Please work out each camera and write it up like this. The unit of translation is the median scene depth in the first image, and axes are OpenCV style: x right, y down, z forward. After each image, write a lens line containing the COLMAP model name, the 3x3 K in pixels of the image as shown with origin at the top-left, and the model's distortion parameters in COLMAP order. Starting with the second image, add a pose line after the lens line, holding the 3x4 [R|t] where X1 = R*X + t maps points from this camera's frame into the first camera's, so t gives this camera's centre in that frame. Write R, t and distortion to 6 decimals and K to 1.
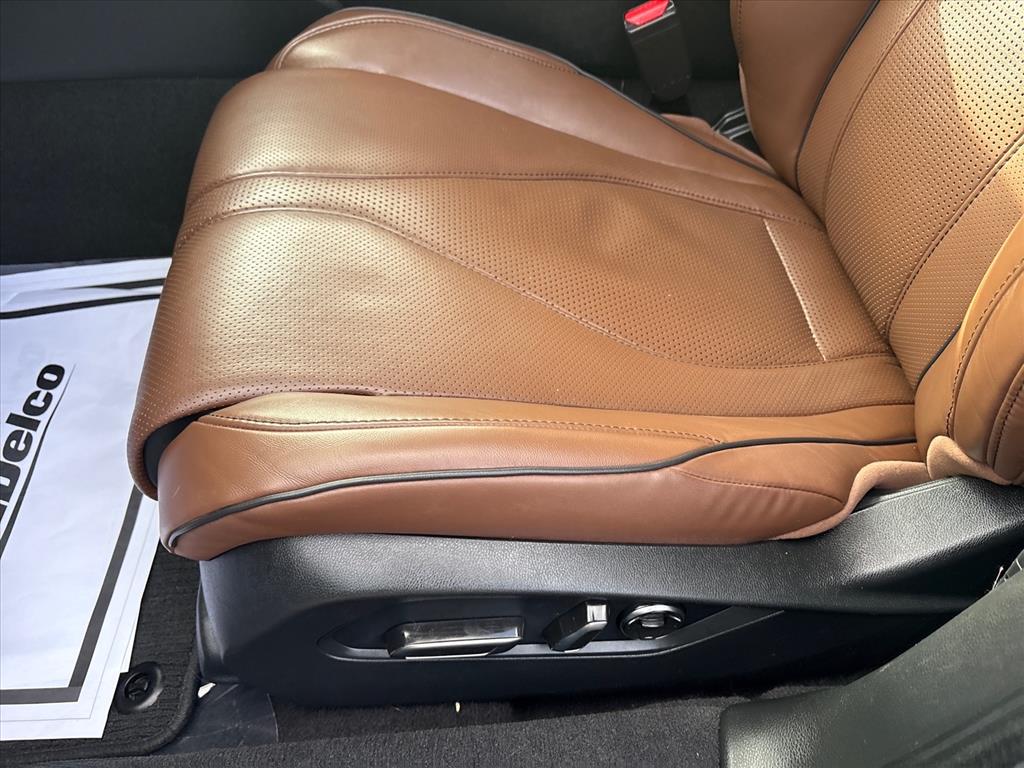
lens RADIAL K [[824.4, 0, 512.0], [0, 824.4, 384.0], [0, 0, 1]] dist [0.024260, -0.031509]
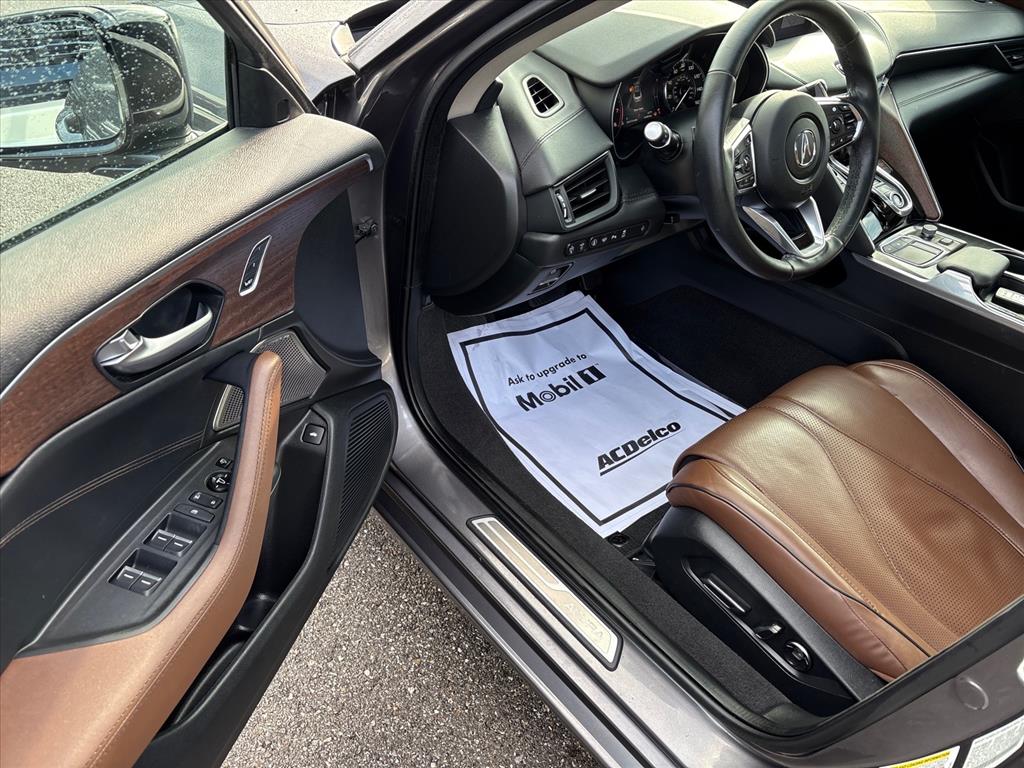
lens RADIAL K [[816.8, 0, 512.0], [0, 816.8, 384.0], [0, 0, 1]] dist [0.008600, -0.014552]
pose [[0.571834, 0.510726, -0.642001, 0.586711], [-0.643016, 0.765013, 0.035847, 0.114649], [0.509448, 0.392318, 0.765865, -1.020116]]
